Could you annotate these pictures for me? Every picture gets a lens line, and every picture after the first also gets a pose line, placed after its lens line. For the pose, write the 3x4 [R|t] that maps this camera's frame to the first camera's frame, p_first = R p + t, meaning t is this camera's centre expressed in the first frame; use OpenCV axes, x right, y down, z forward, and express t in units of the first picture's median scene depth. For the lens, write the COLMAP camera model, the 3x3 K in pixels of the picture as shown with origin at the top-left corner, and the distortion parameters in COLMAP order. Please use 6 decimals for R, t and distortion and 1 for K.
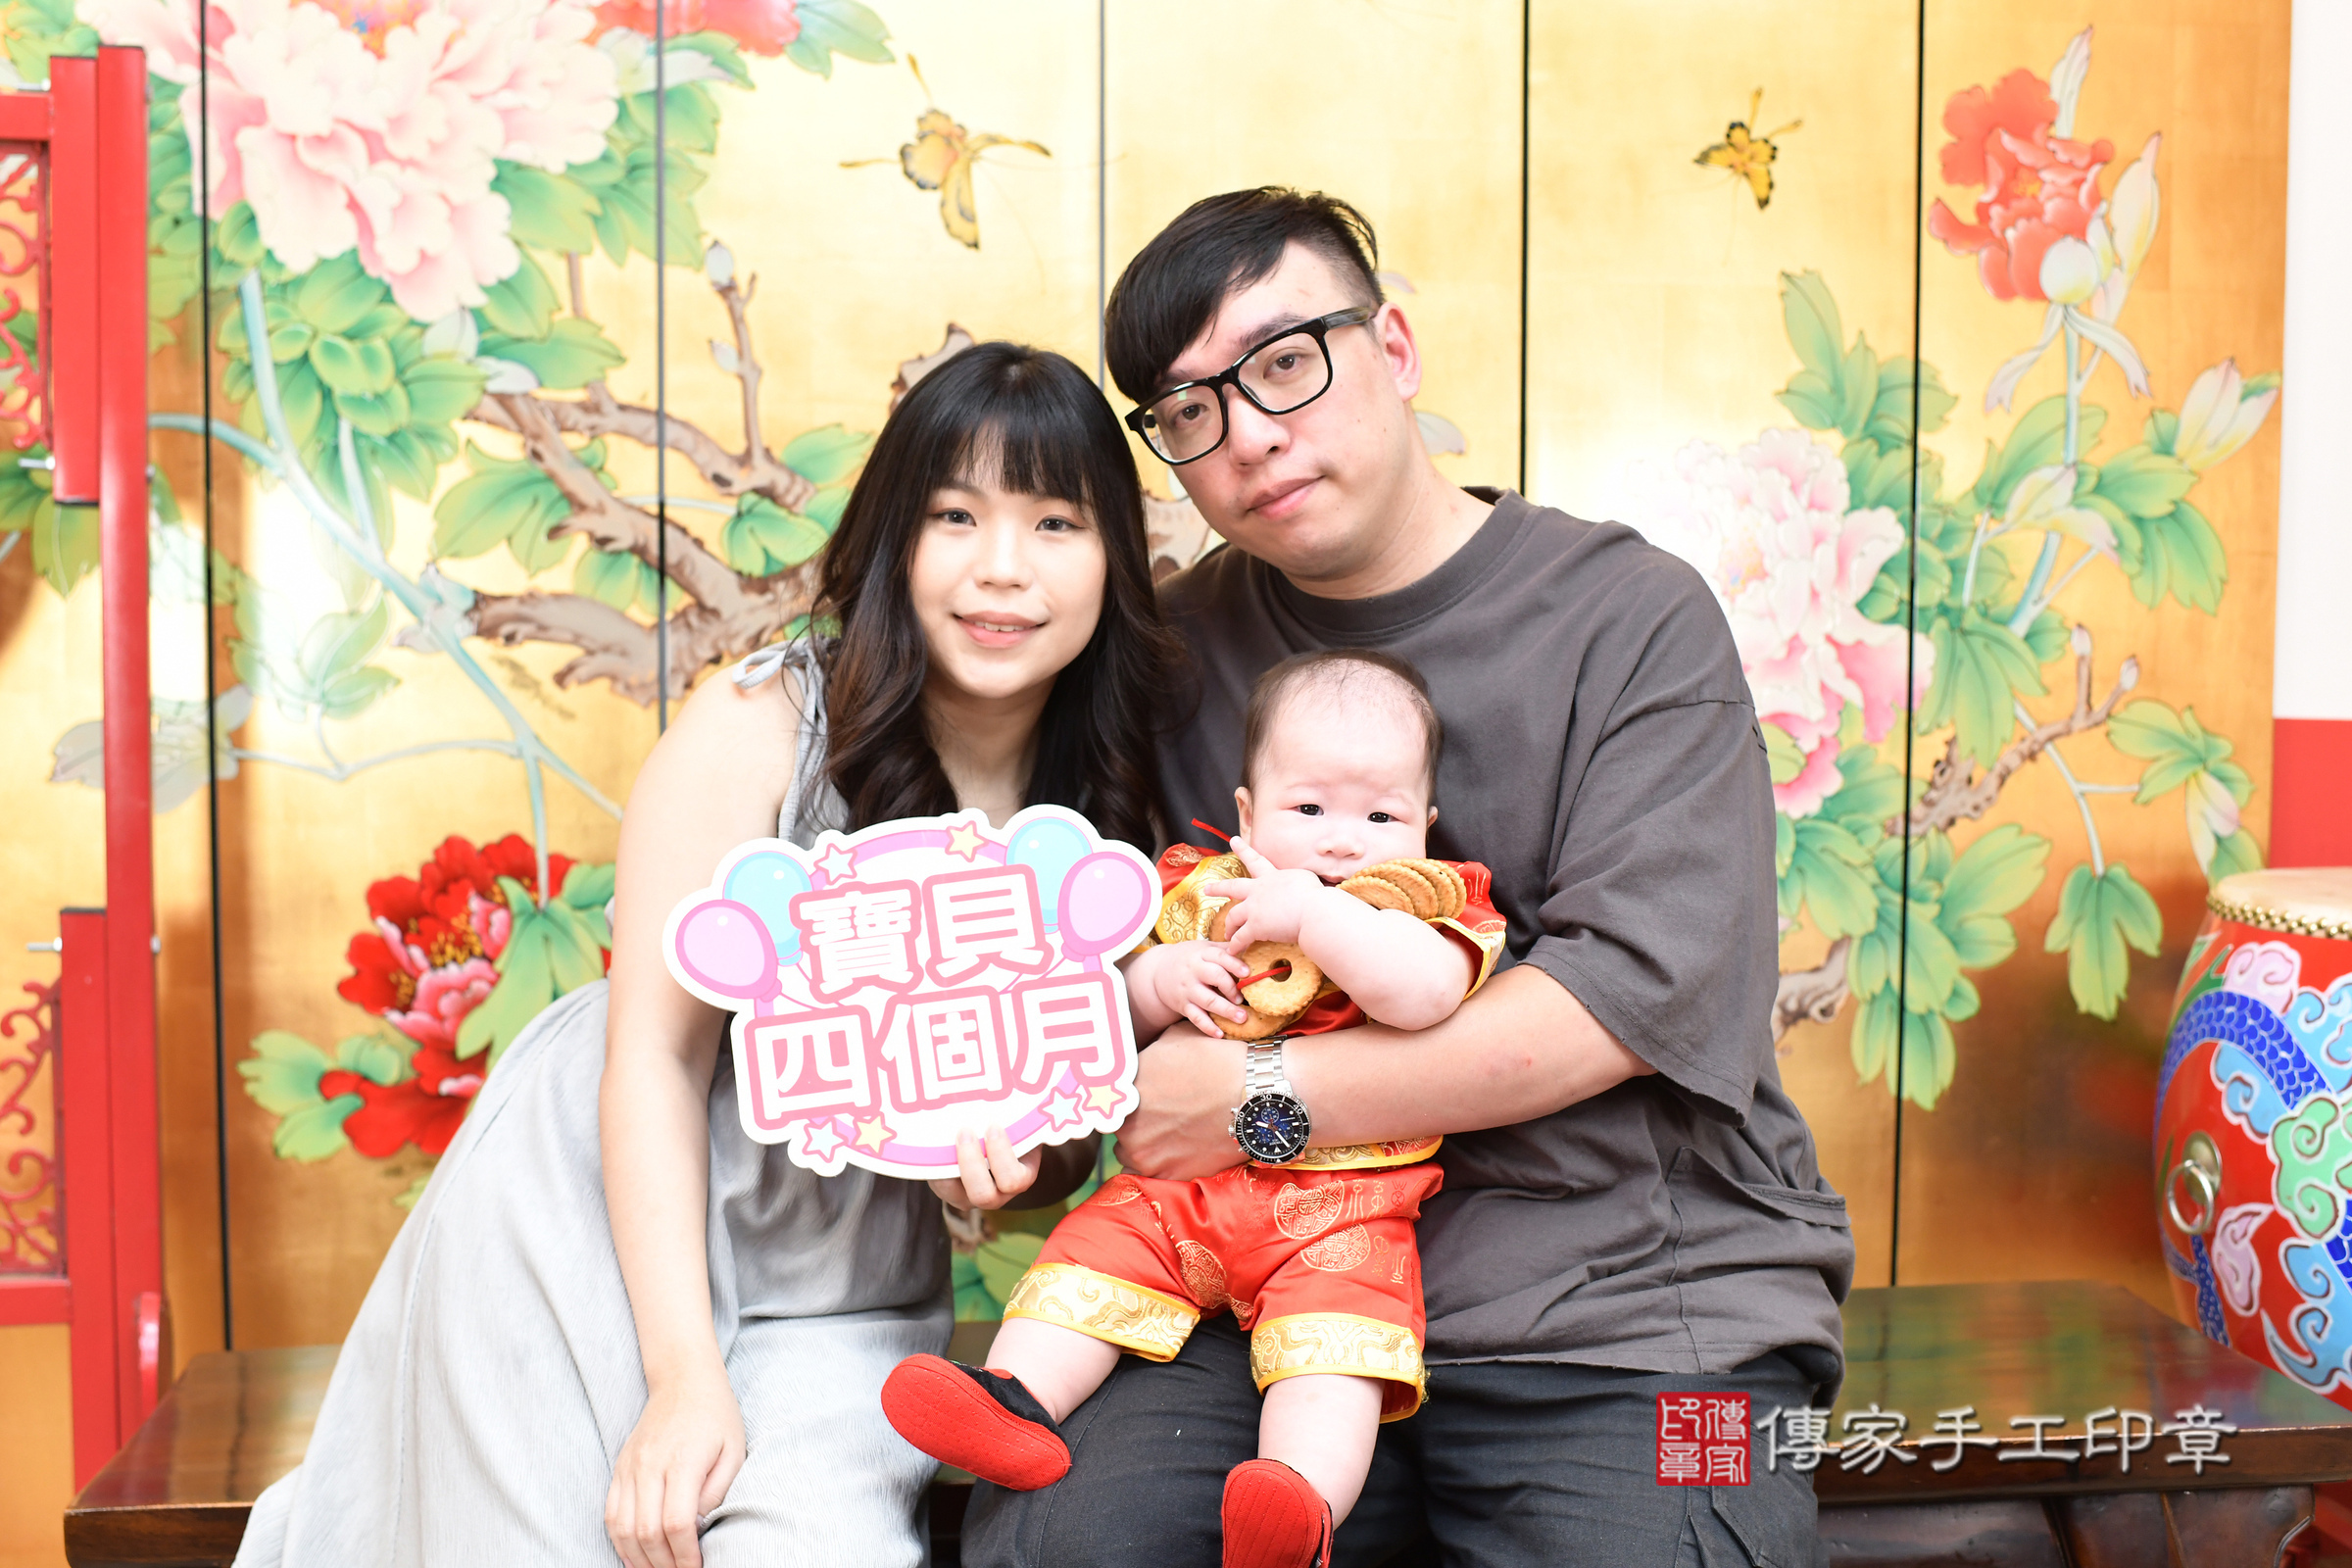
lens RADIAL K [[2648.7, 0, 1176.5], [0, 2648.7, 860.0], [0, 0, 1]] dist [-0.051629, 0.000000]
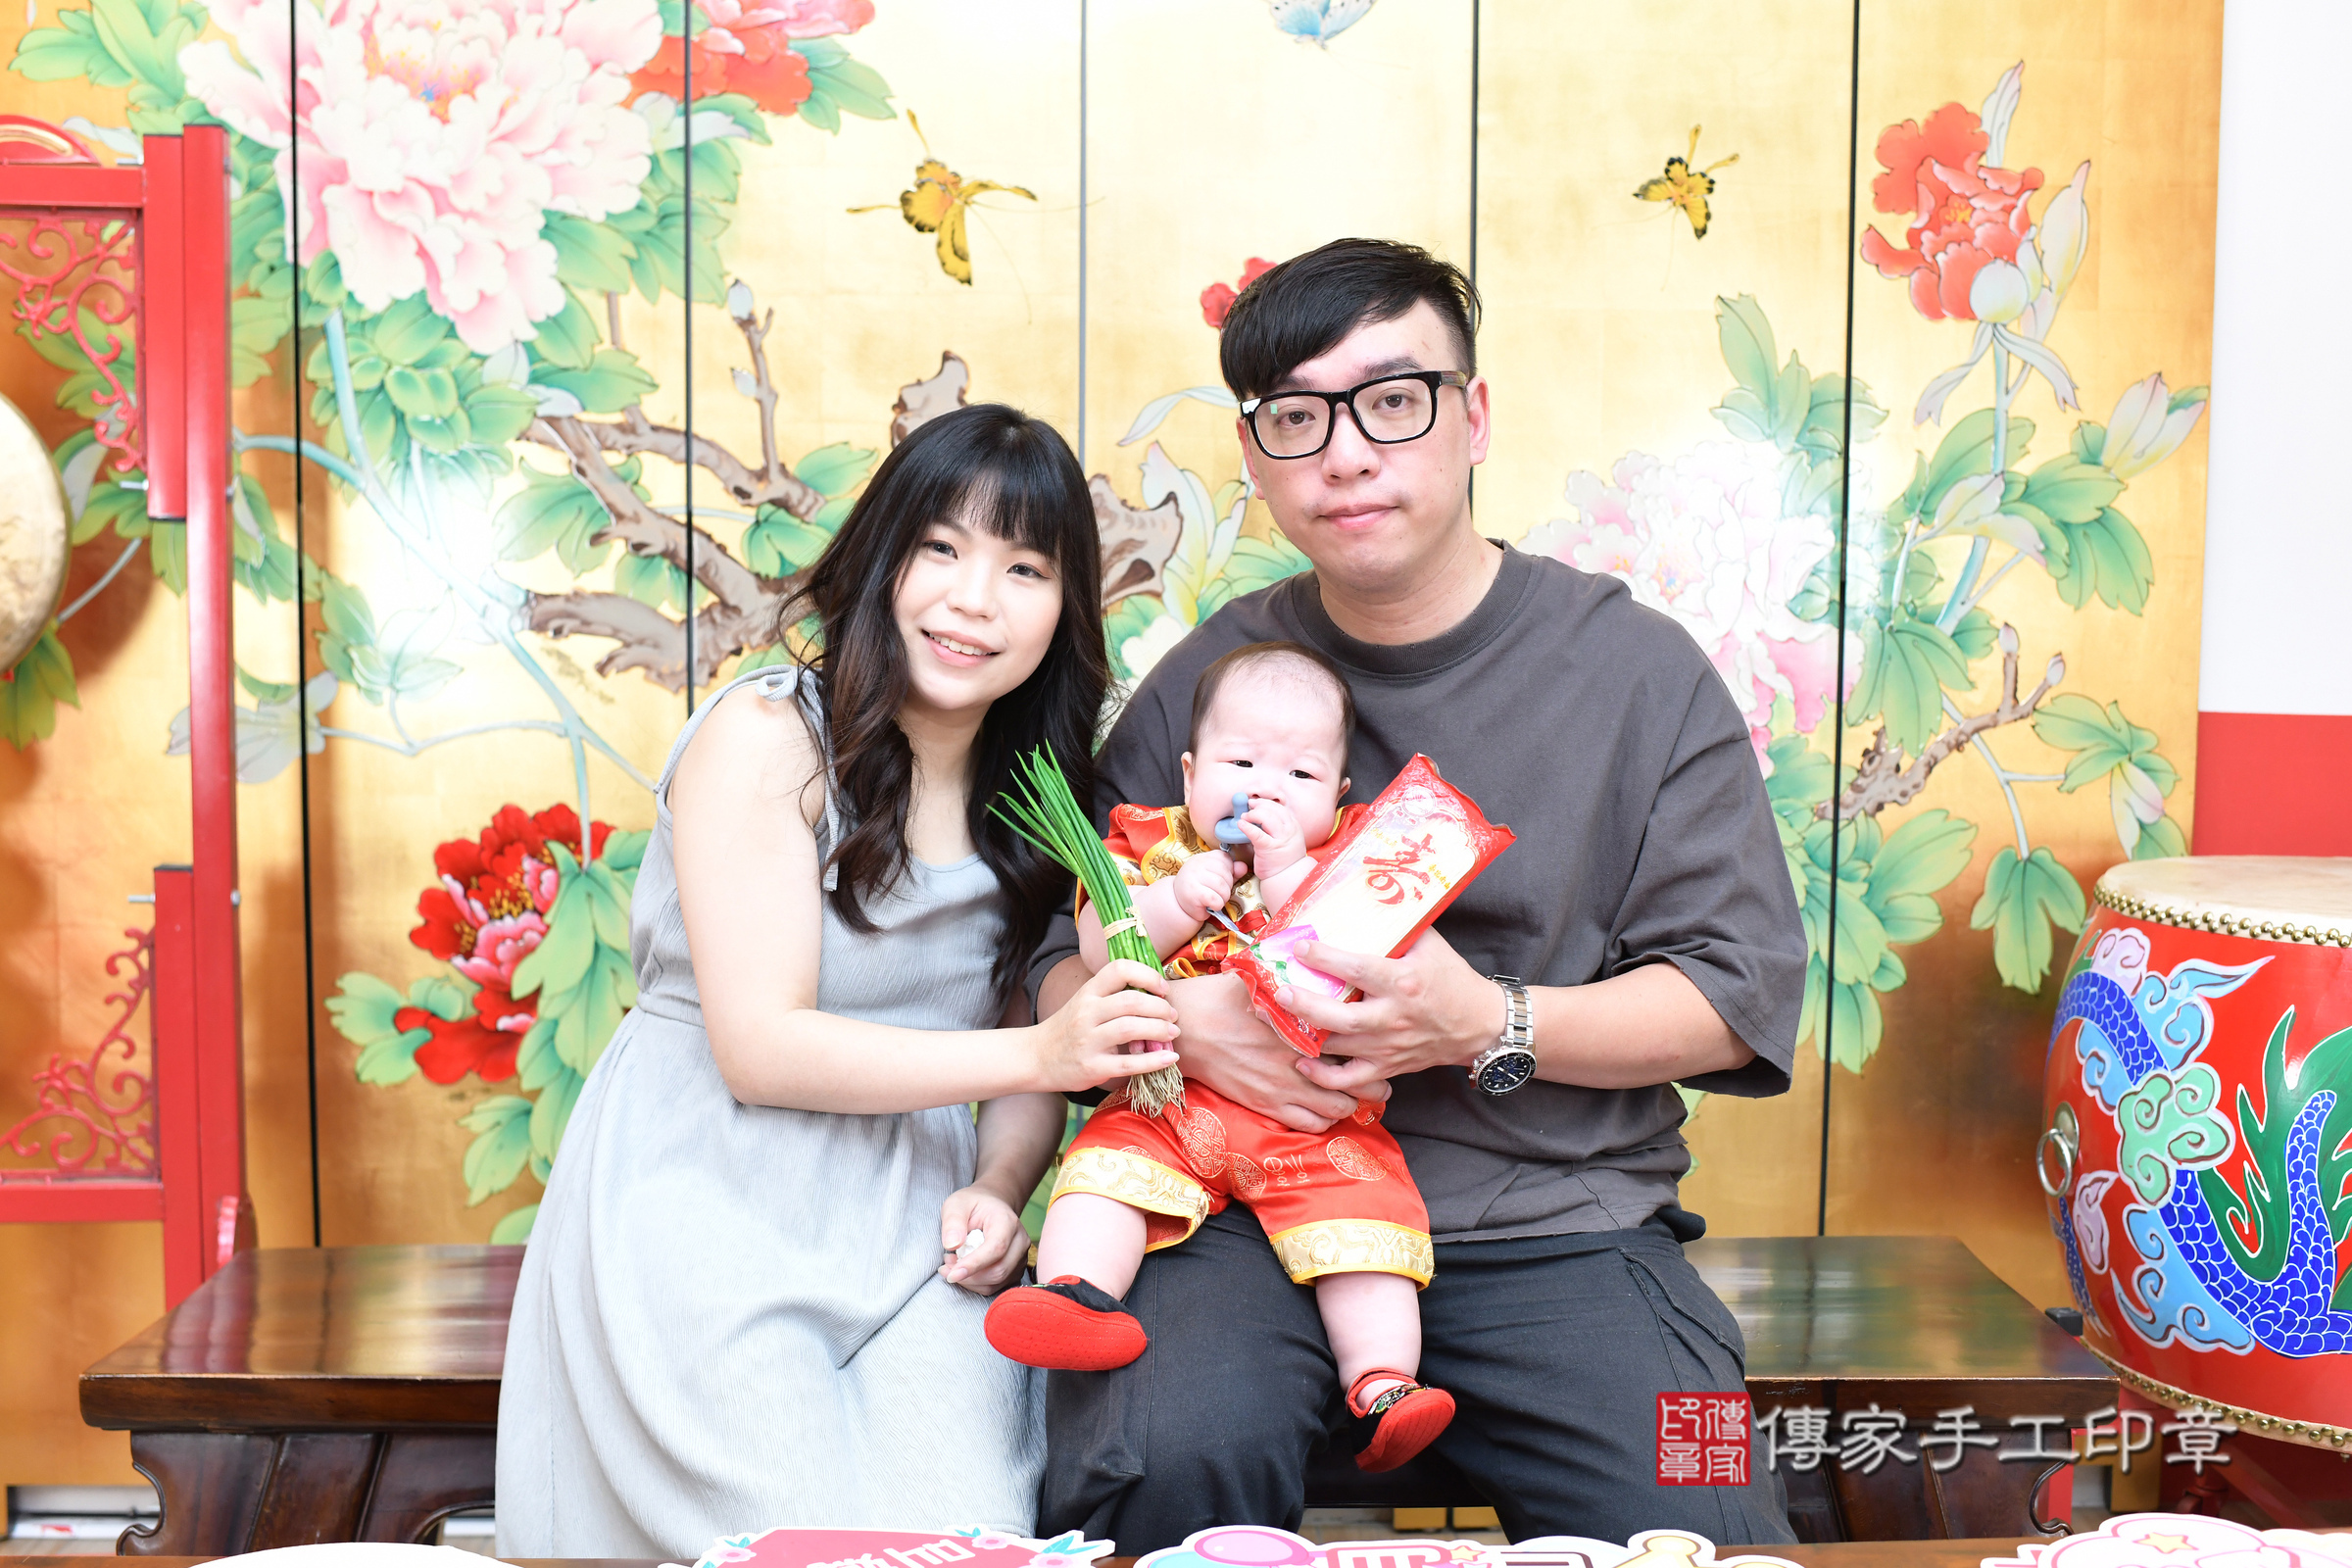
lens RADIAL K [[2552.4, 0, 1198.8], [0, 2552.4, 857.9], [0, 0, 1]] dist [-0.050015, 0.000000]
pose [[0.994705, 0.015049, -0.101663, 0.135244], [-0.012901, 0.999680, 0.021754, -0.013959], [0.101958, -0.020327, 0.994581, -0.065273]]
